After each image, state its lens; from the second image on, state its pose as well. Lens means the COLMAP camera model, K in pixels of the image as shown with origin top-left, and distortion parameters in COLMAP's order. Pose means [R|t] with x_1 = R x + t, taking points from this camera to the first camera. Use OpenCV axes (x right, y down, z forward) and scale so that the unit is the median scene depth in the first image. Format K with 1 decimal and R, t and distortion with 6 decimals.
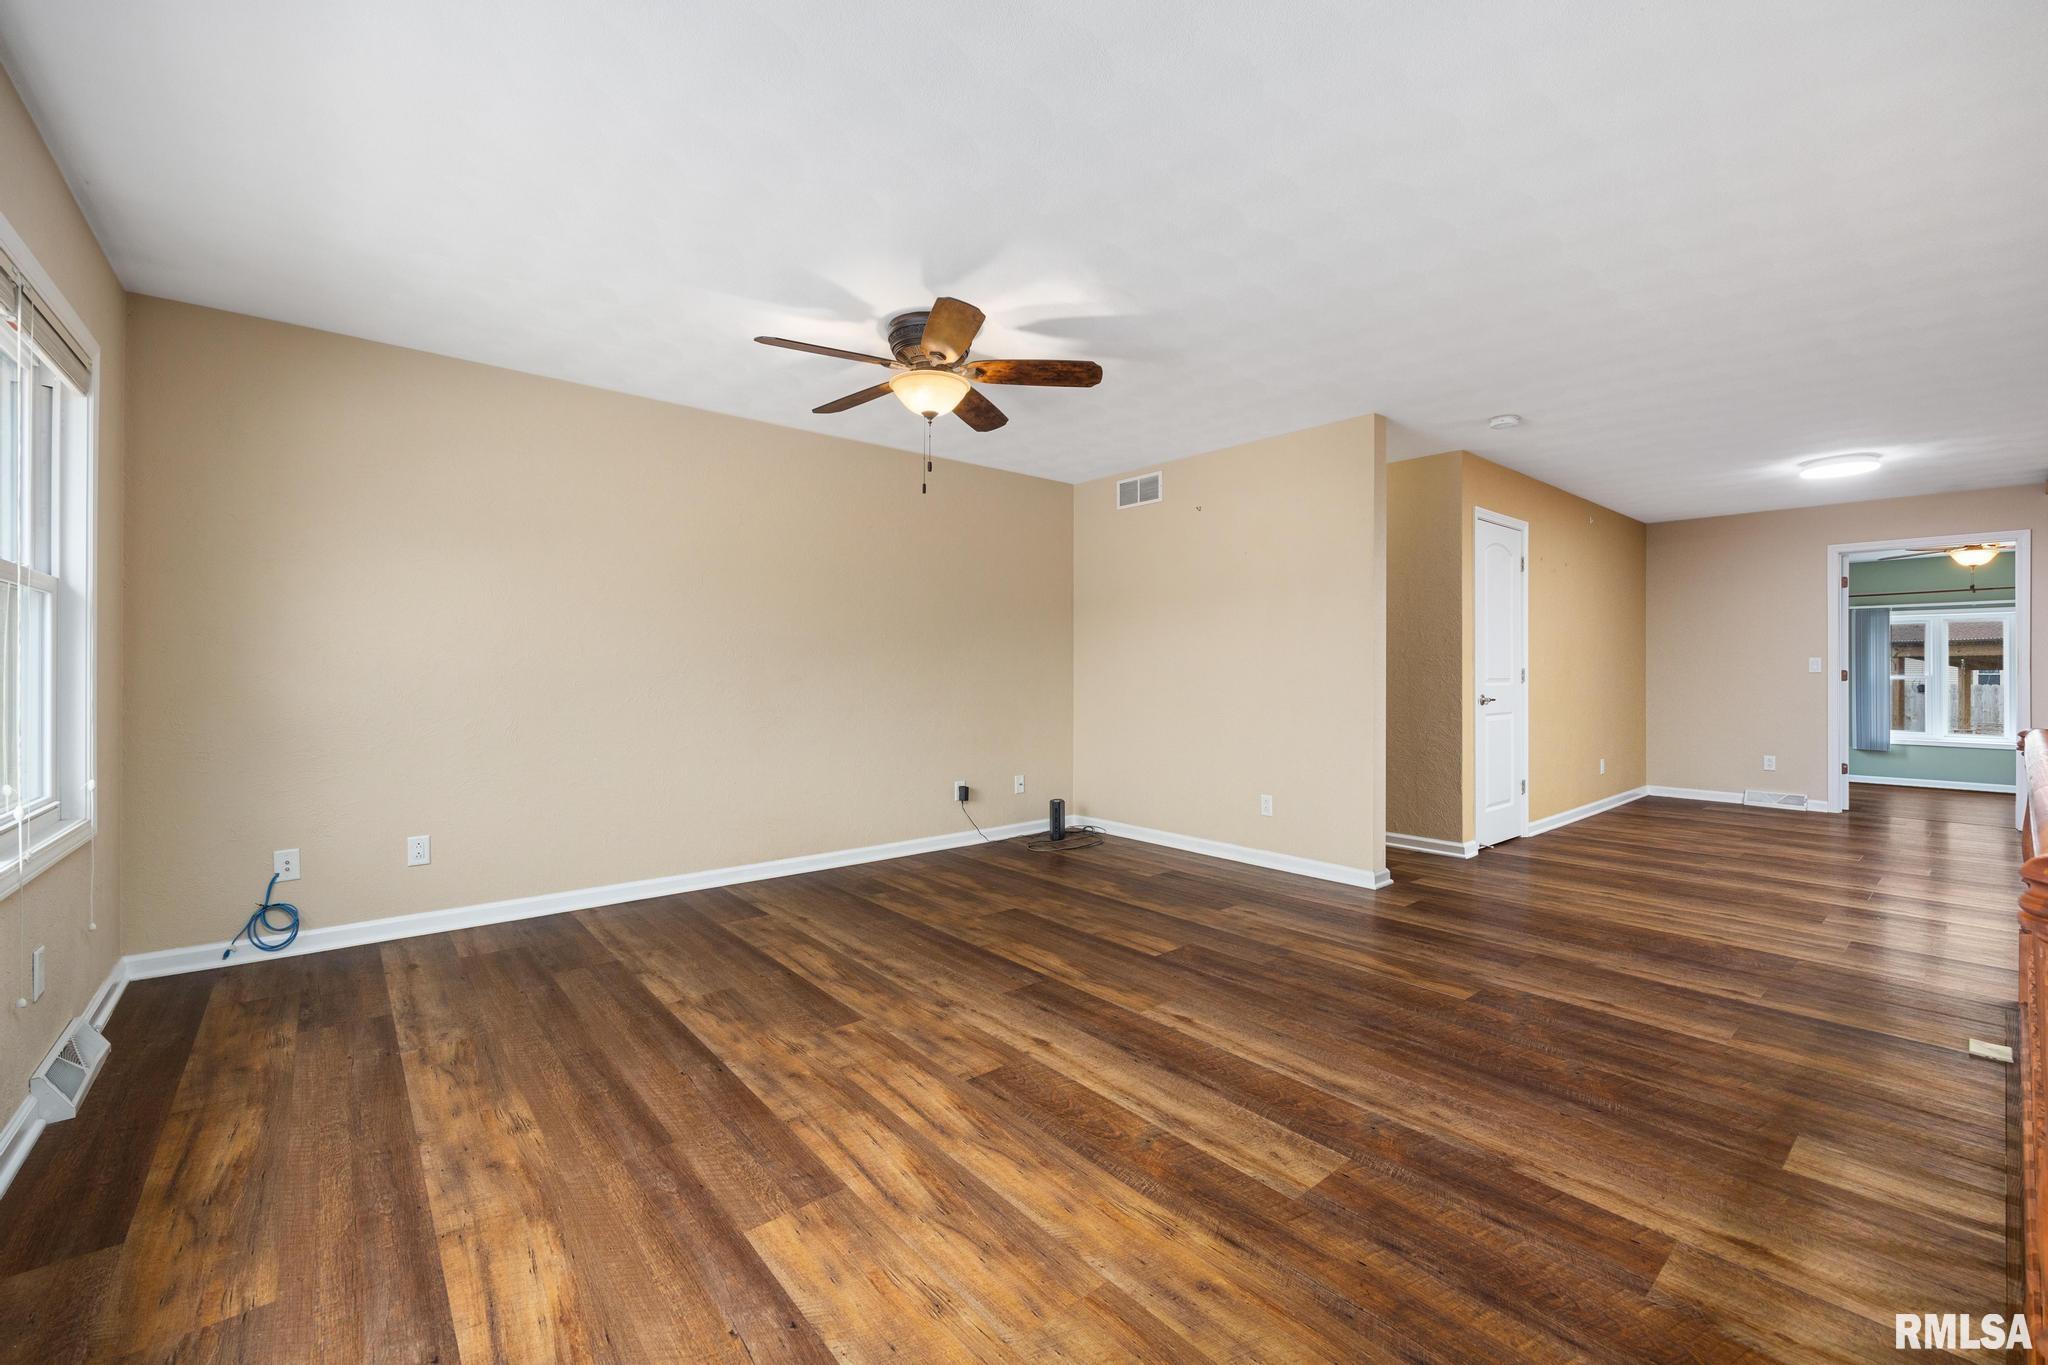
lens RADIAL K [[837.1, 0, 1050.2], [0, 837.1, 697.6], [0, 0, 1]] dist [-0.000992, 0.000571]
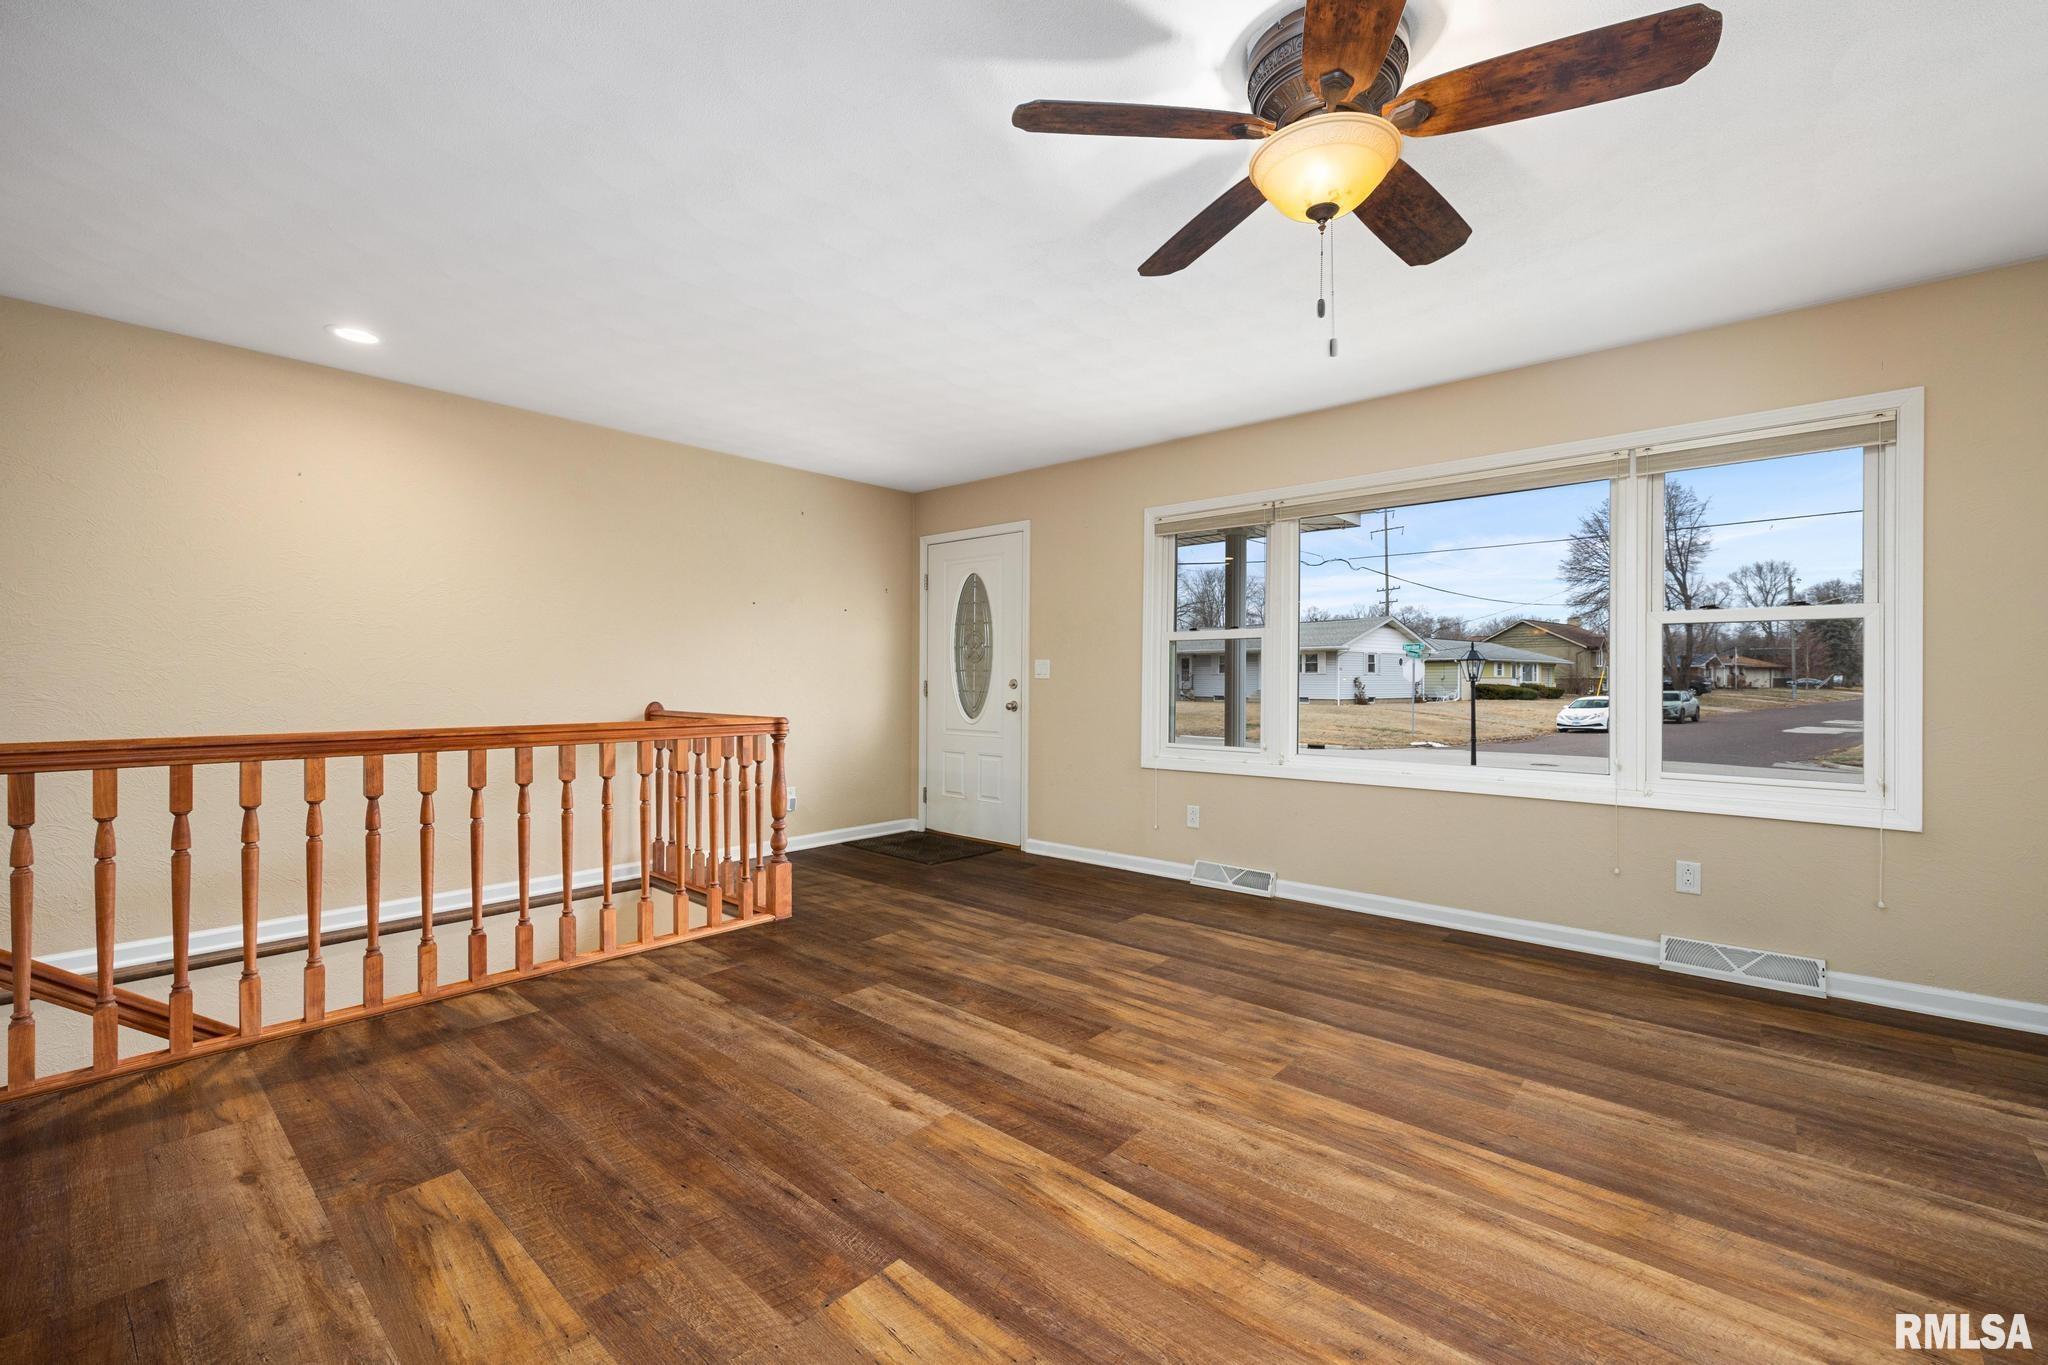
lens RADIAL K [[837.1, 0, 1054.5], [0, 837.1, 675.5], [0, 0, 1]] dist [-0.000992, 0.000571]
pose [[-0.988510, -0.002998, -0.151124, 0.149407], [-0.006896, 0.999657, 0.025277, -0.060955], [0.150996, 0.026029, -0.988192, 2.003214]]
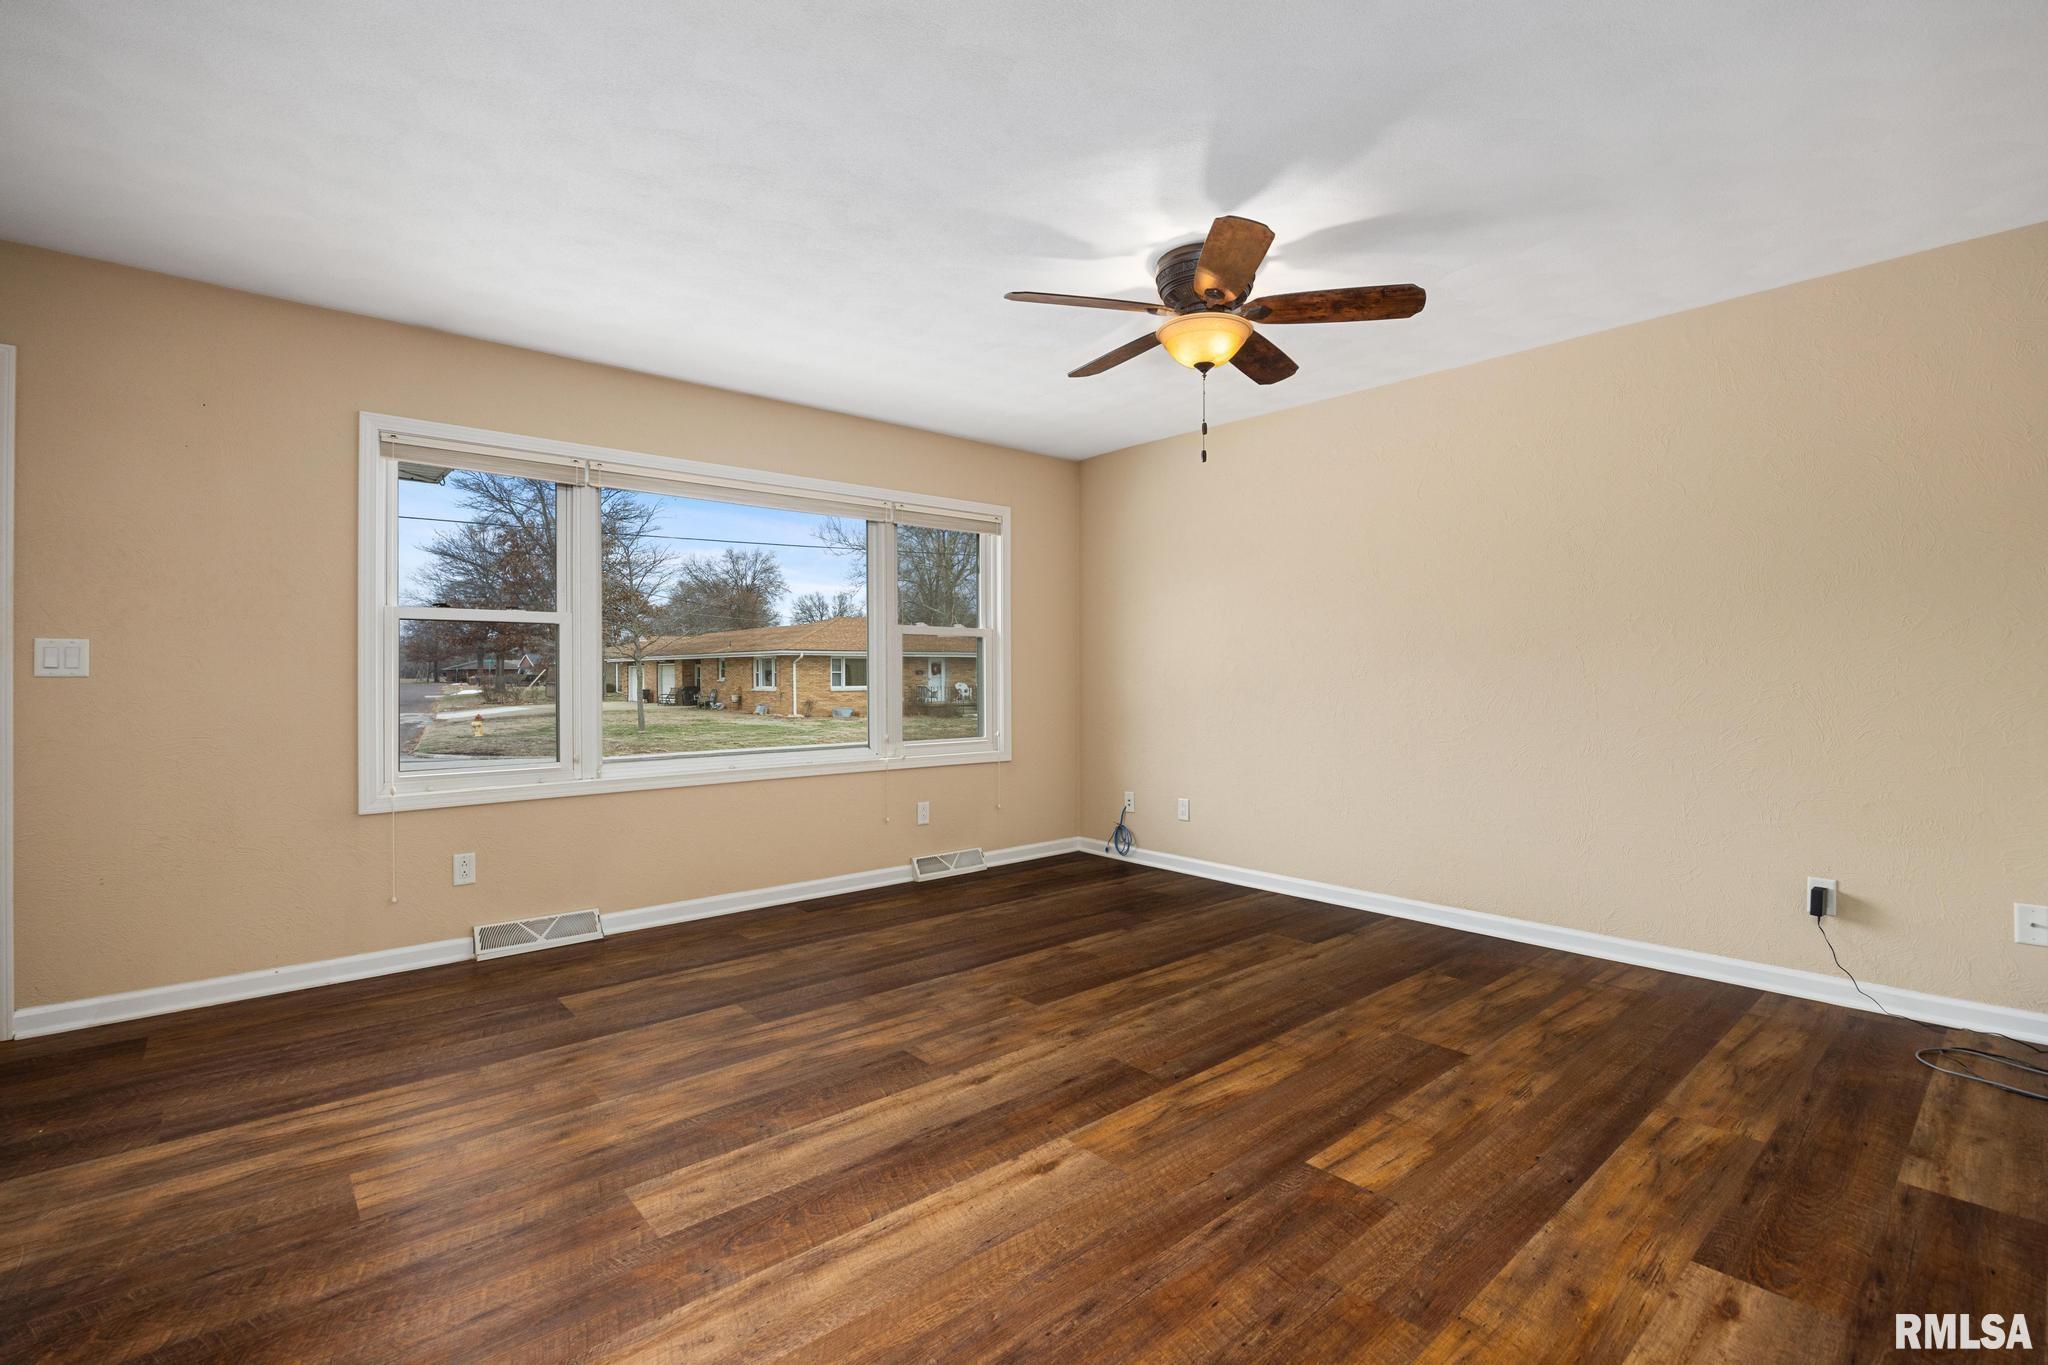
lens RADIAL K [[917.0, 0, 1019.2], [0, 917.0, 699.5], [0, 0, 1]] dist [-0.019111, 0.000997]
pose [[-0.004999, 0.025544, -0.999661, 1.009589], [-0.026690, 0.999314, 0.025668, -0.031086], [0.999631, 0.026809, -0.004313, 1.071447]]
